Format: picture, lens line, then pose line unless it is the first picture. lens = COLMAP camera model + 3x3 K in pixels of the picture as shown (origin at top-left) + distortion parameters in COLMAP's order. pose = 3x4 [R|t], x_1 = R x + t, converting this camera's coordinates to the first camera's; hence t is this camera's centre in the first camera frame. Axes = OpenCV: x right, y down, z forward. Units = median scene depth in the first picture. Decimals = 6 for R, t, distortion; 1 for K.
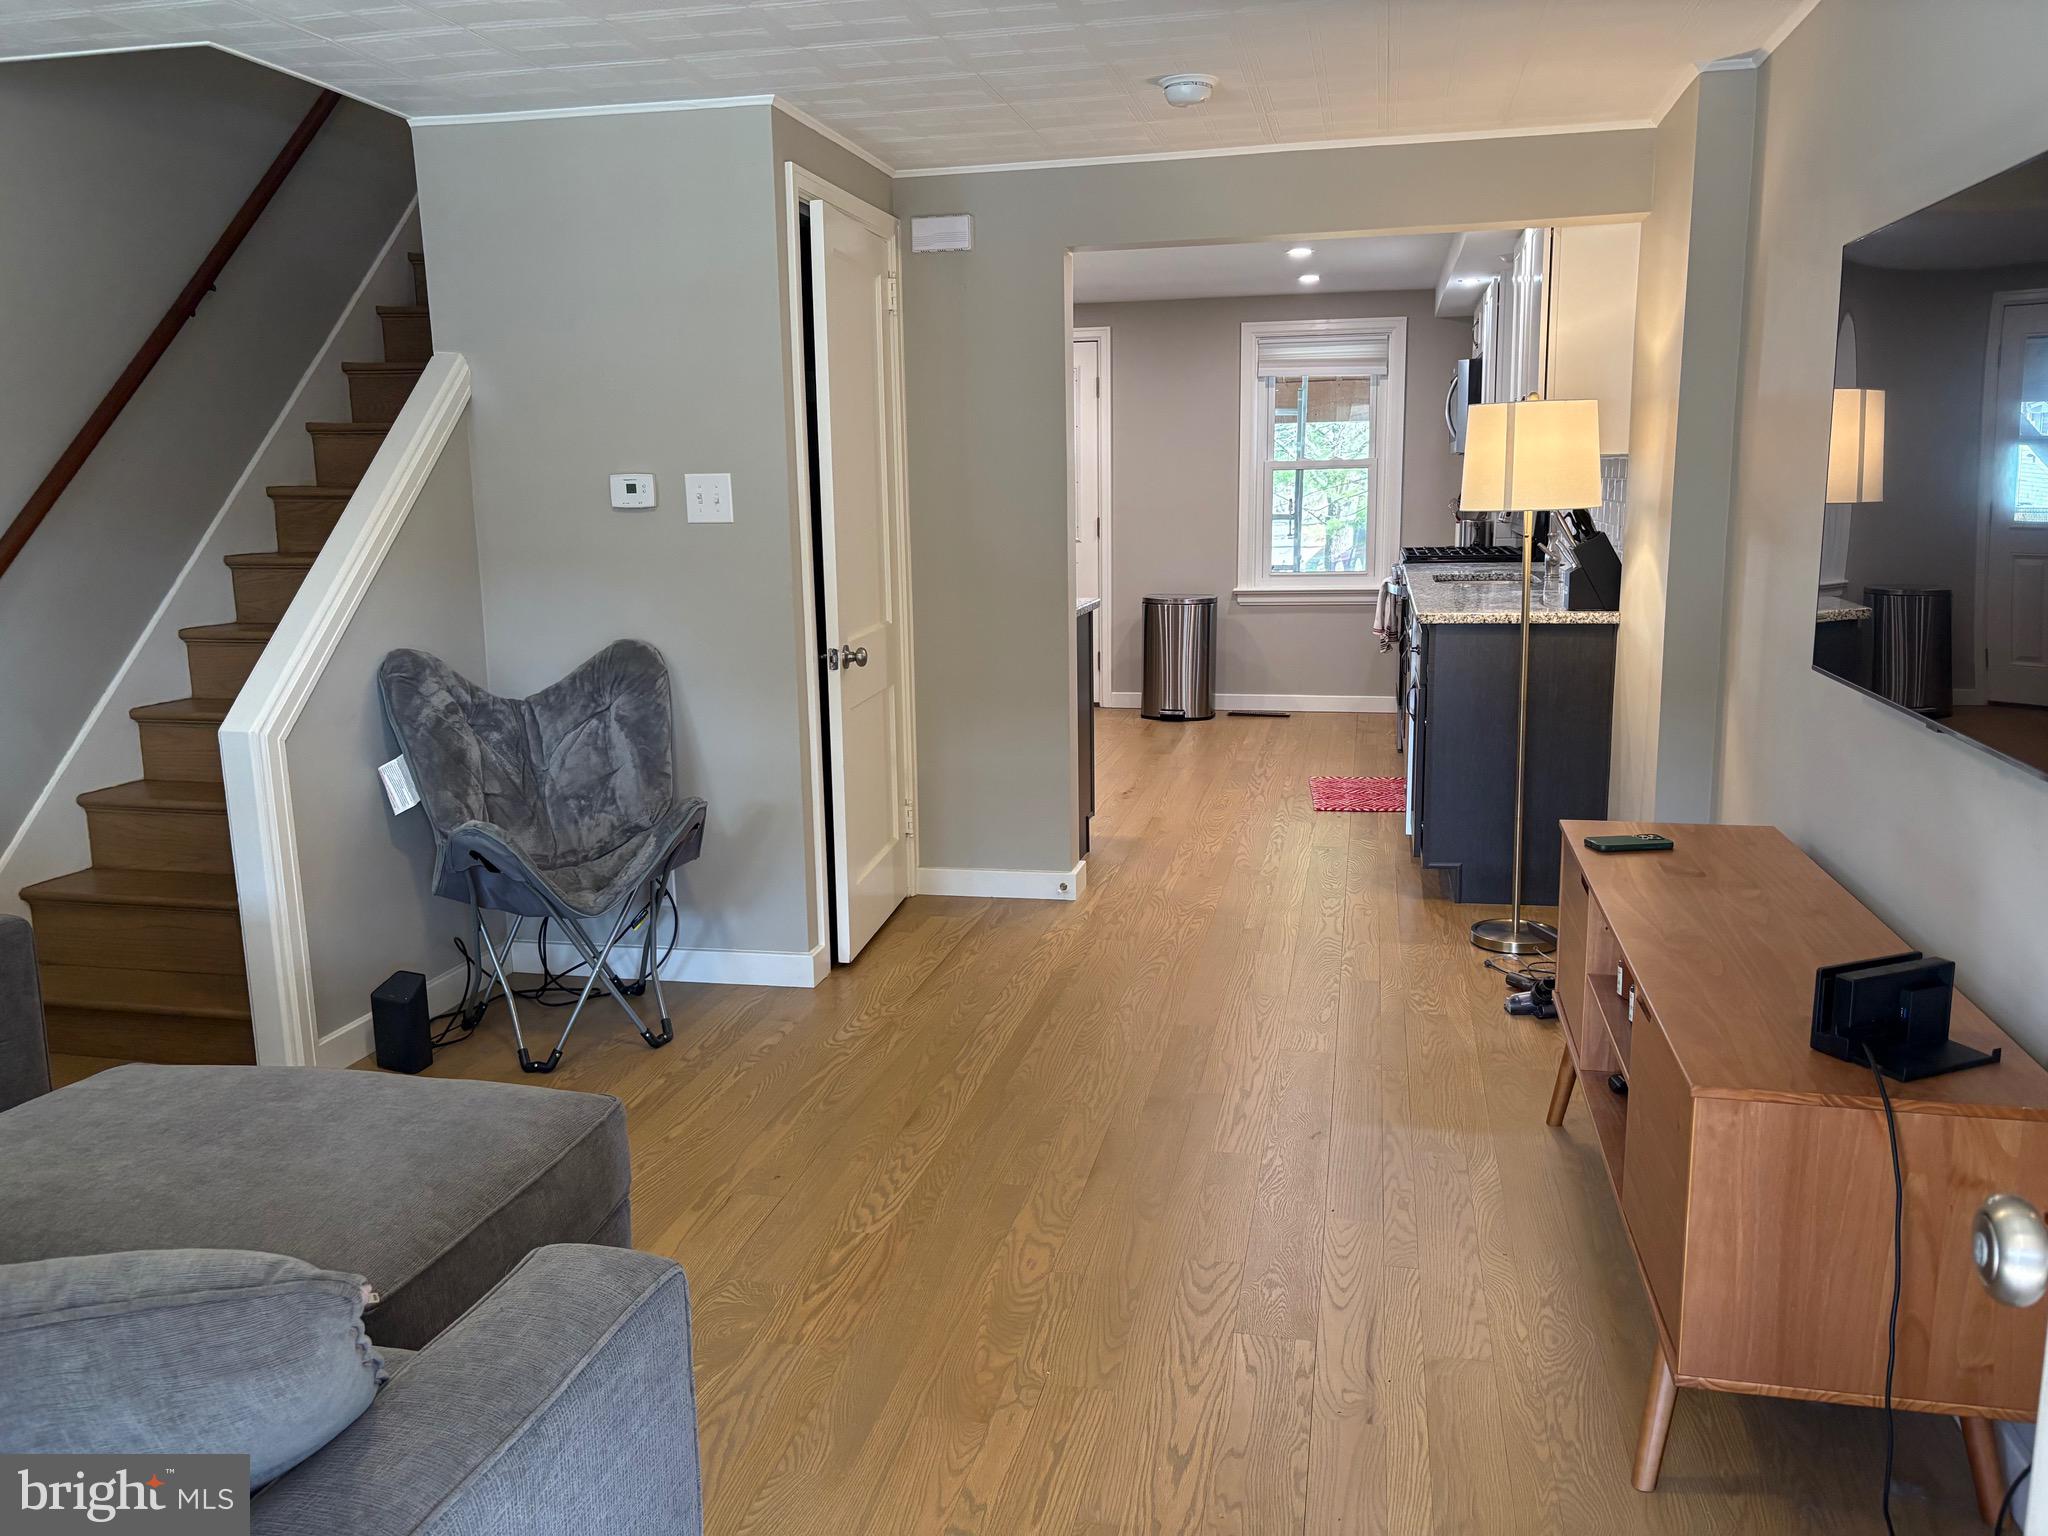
lens RADIAL K [[1546.8, 0, 1022.3], [0, 1546.8, 760.8], [0, 0, 1]] dist [0.002460, -0.001280]
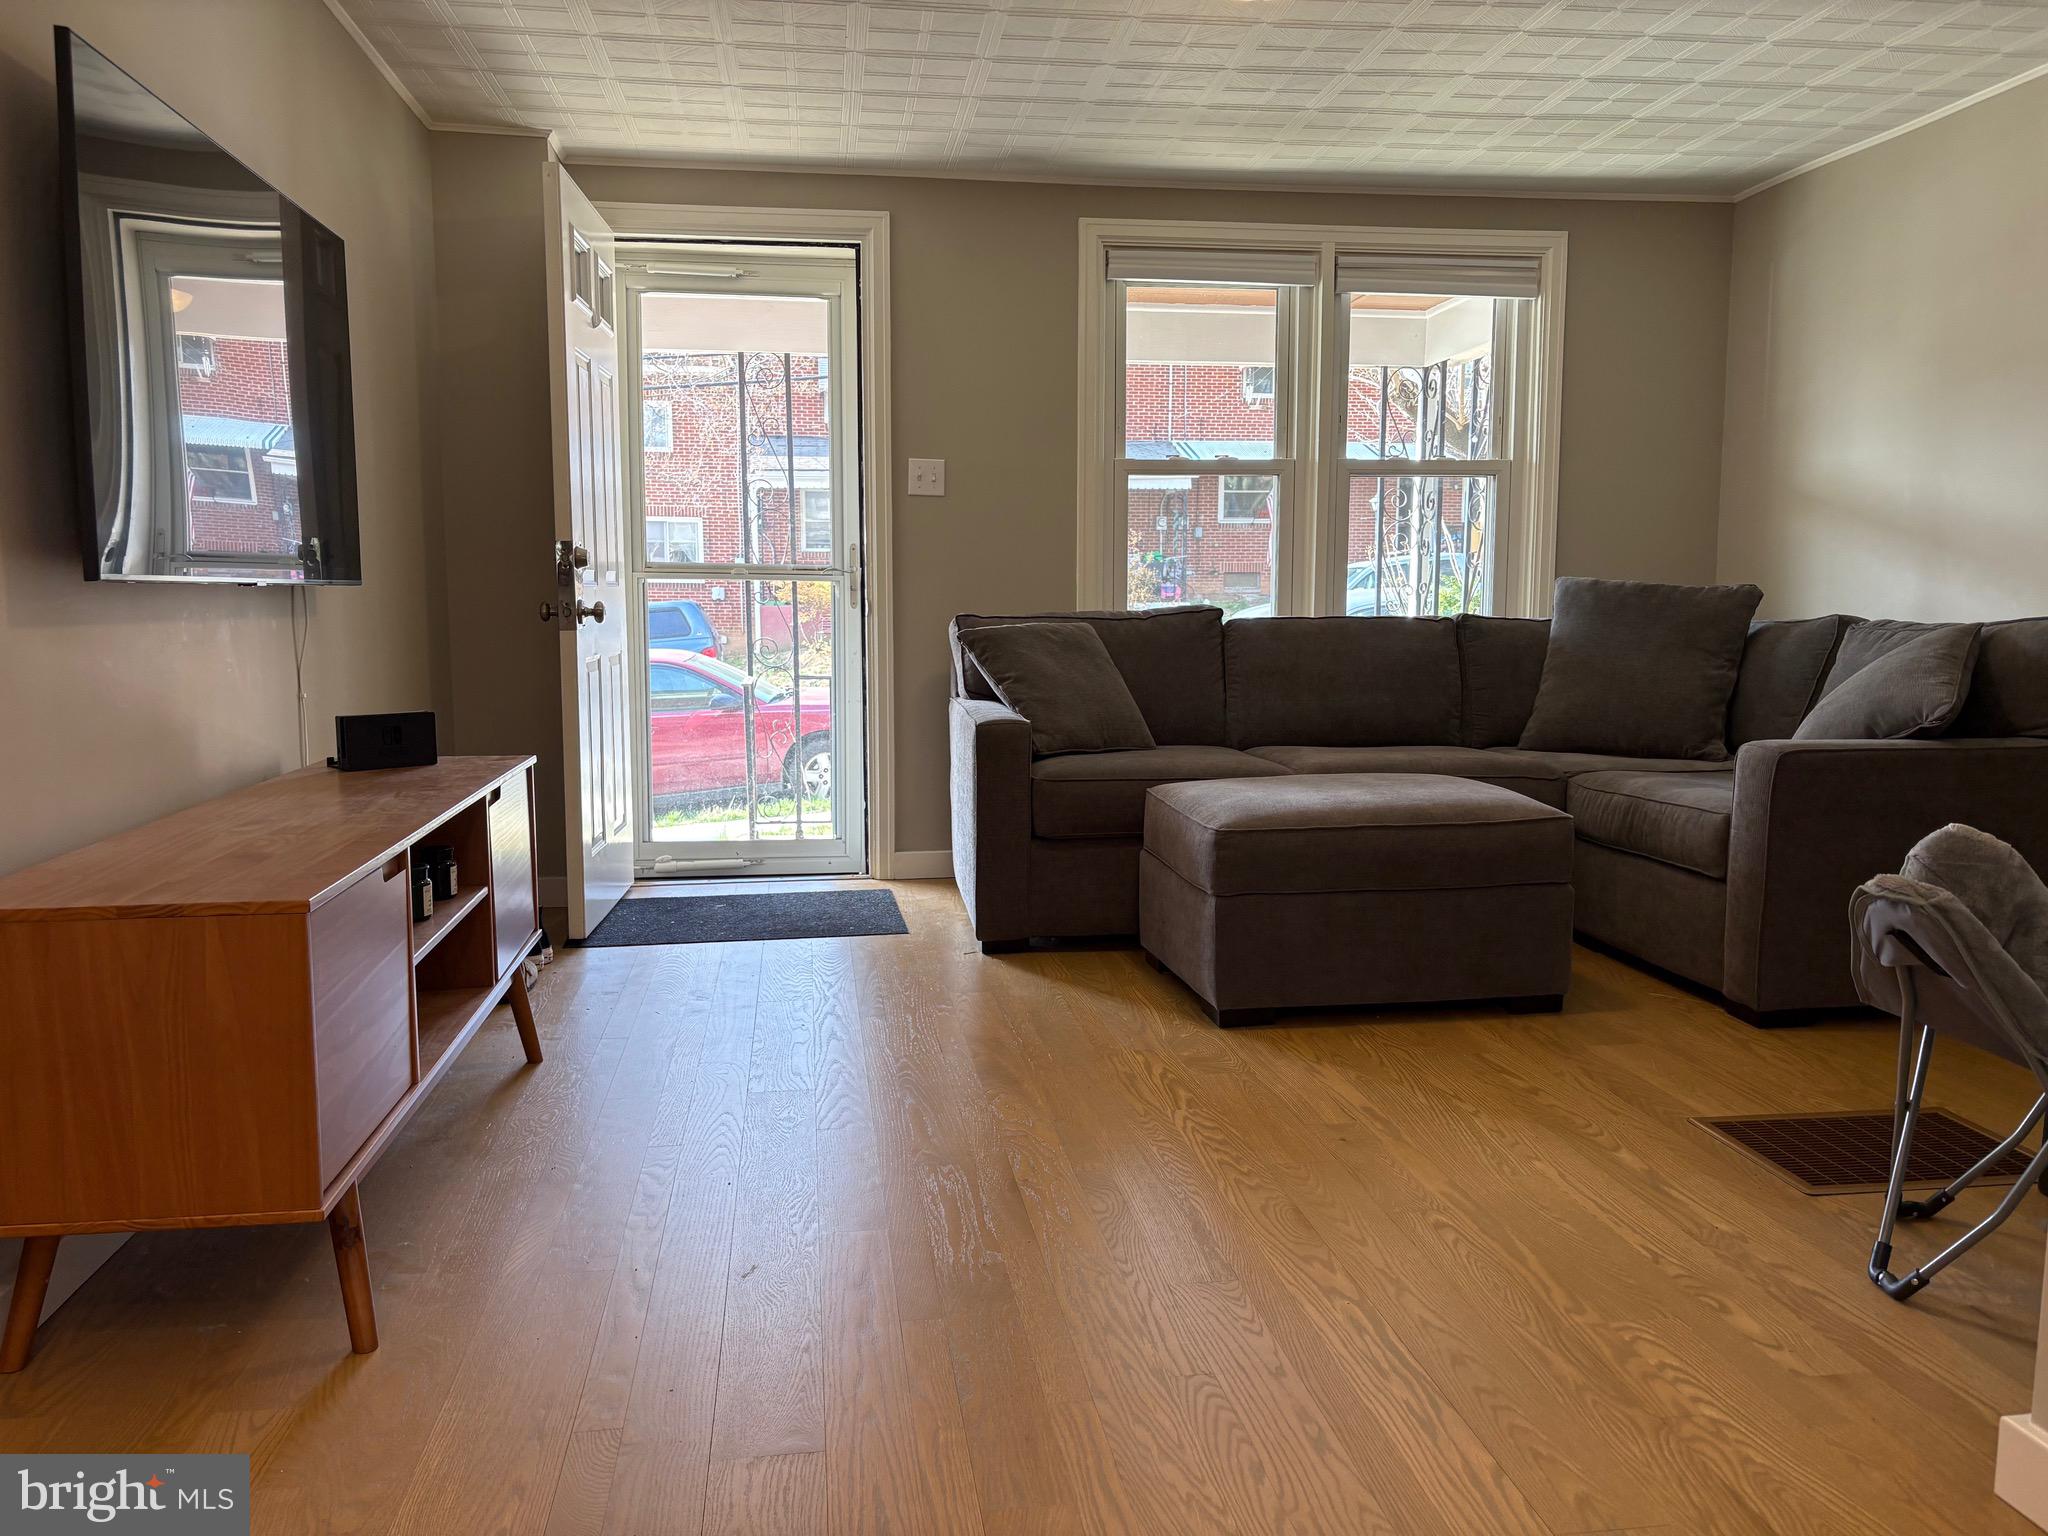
lens RADIAL K [[1546.8, 0, 1022.0], [0, 1546.8, 770.5], [0, 0, 1]] dist [0.002460, -0.001280]
pose [[-0.937682, 0.054477, -0.343198, 0.271130], [-0.047425, 0.958332, 0.281693, -0.157248], [0.344244, 0.280414, -0.896027, 1.450622]]
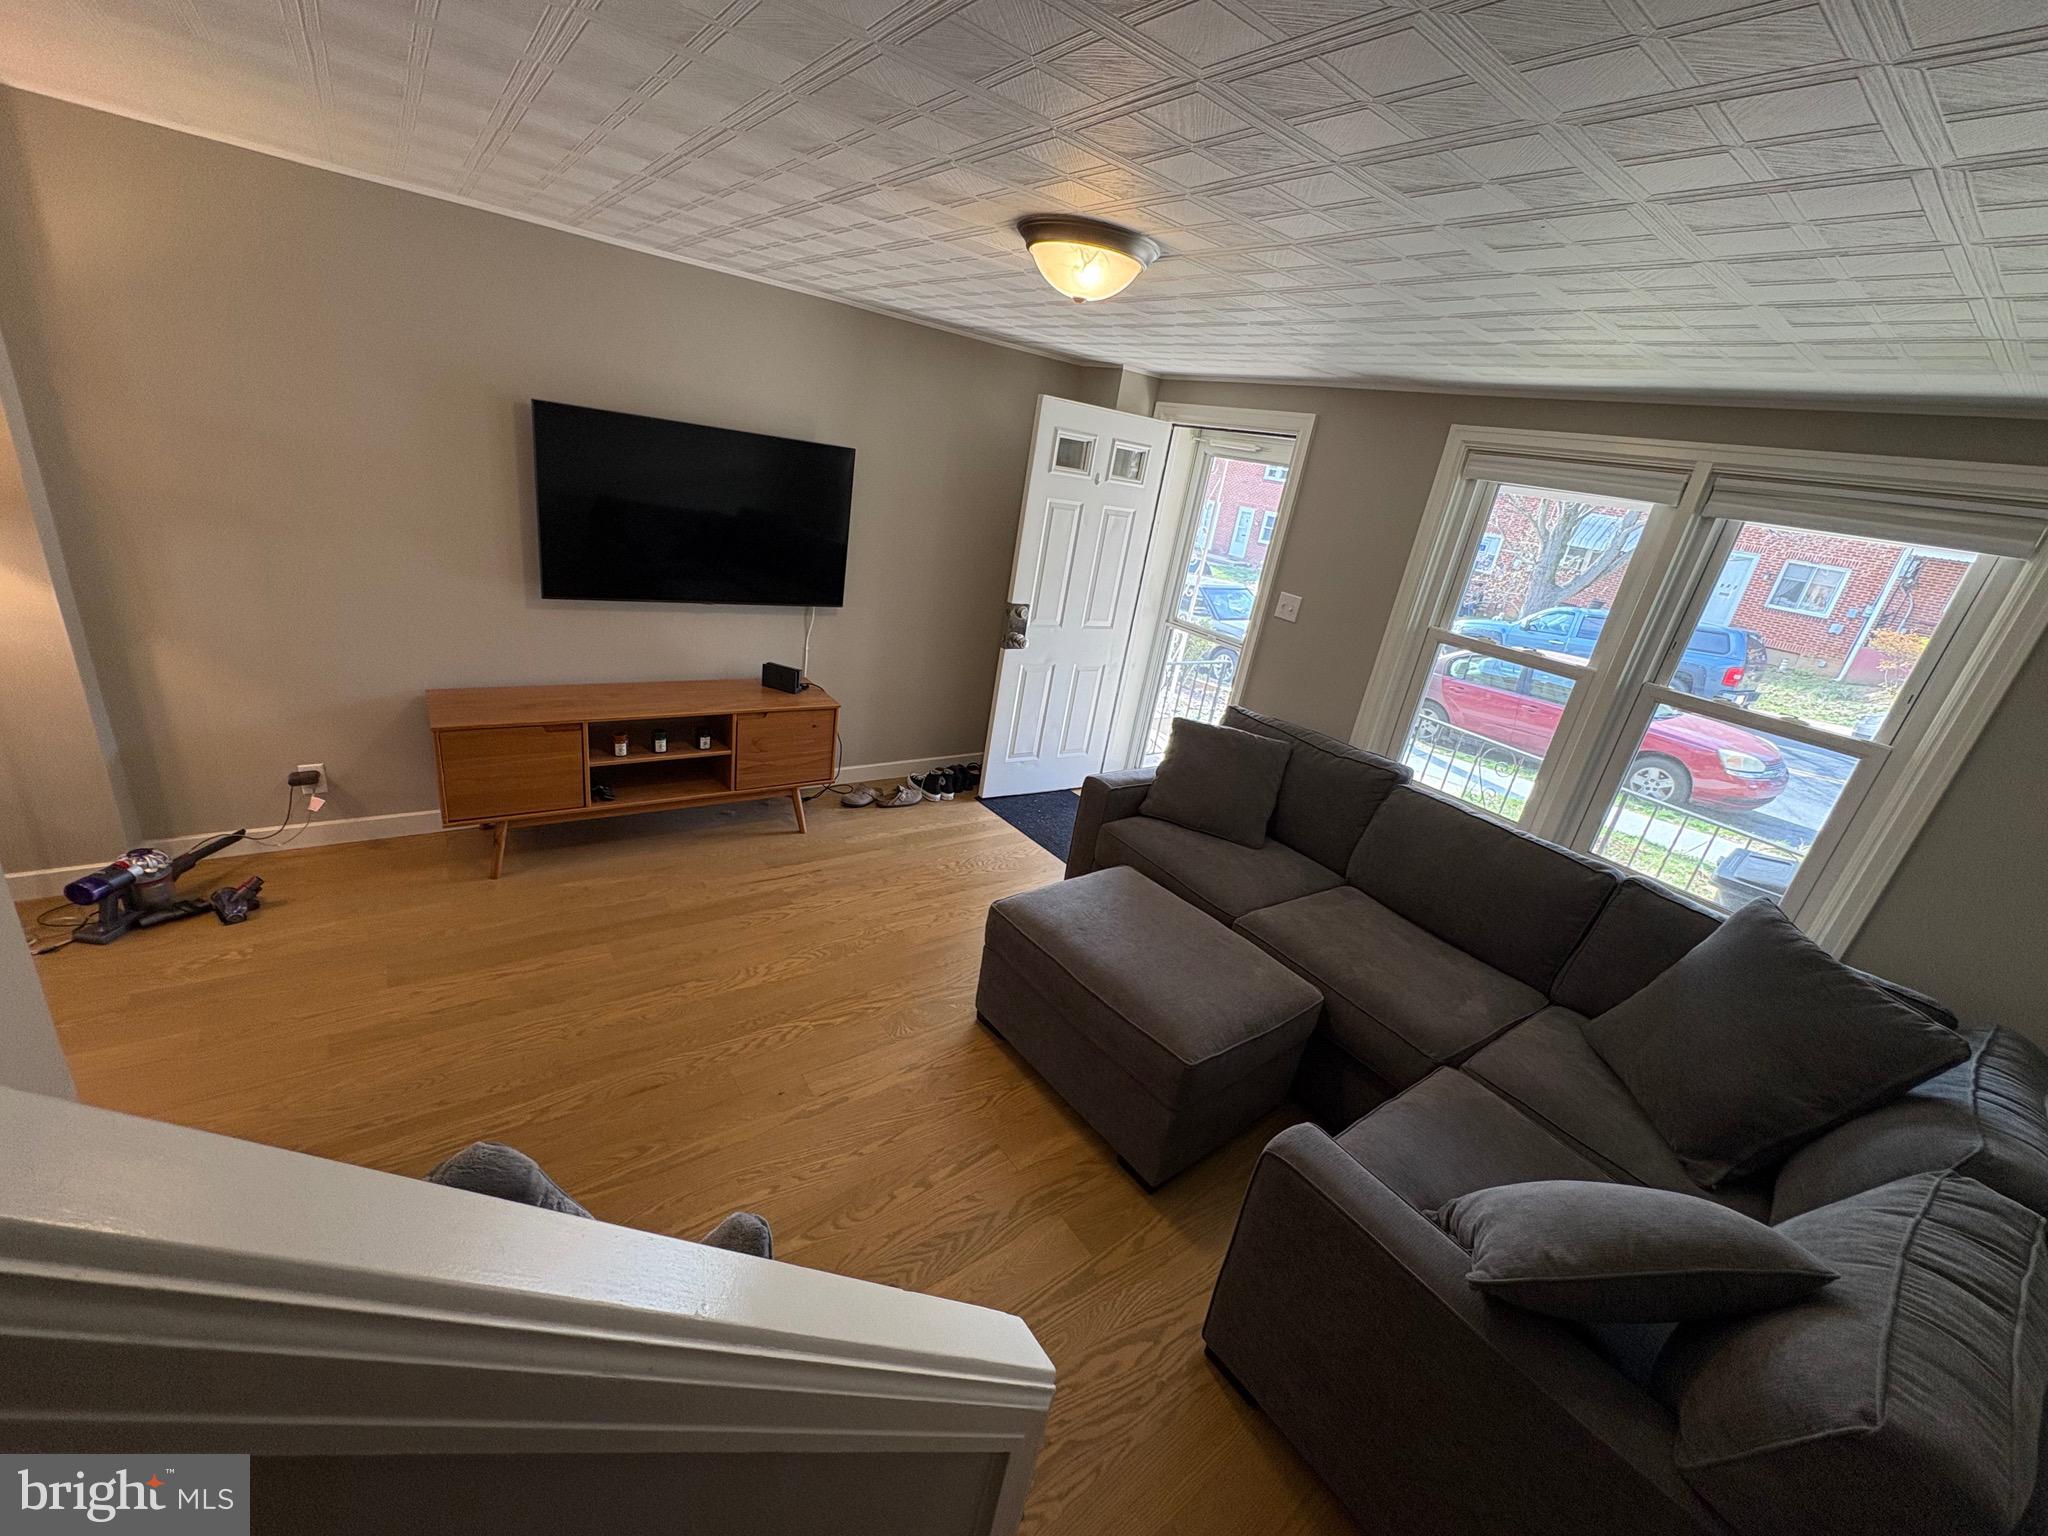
lens RADIAL K [[814.8, 0, 1014.4], [0, 814.8, 758.6], [0, 0, 1]] dist [-0.000441, 0.000084]
pose [[-0.743837, -0.329207, 0.581661, -0.577464], [-0.026987, 0.884363, 0.466019, -0.324858], [-0.667816, 0.330945, -0.666706, 1.085011]]
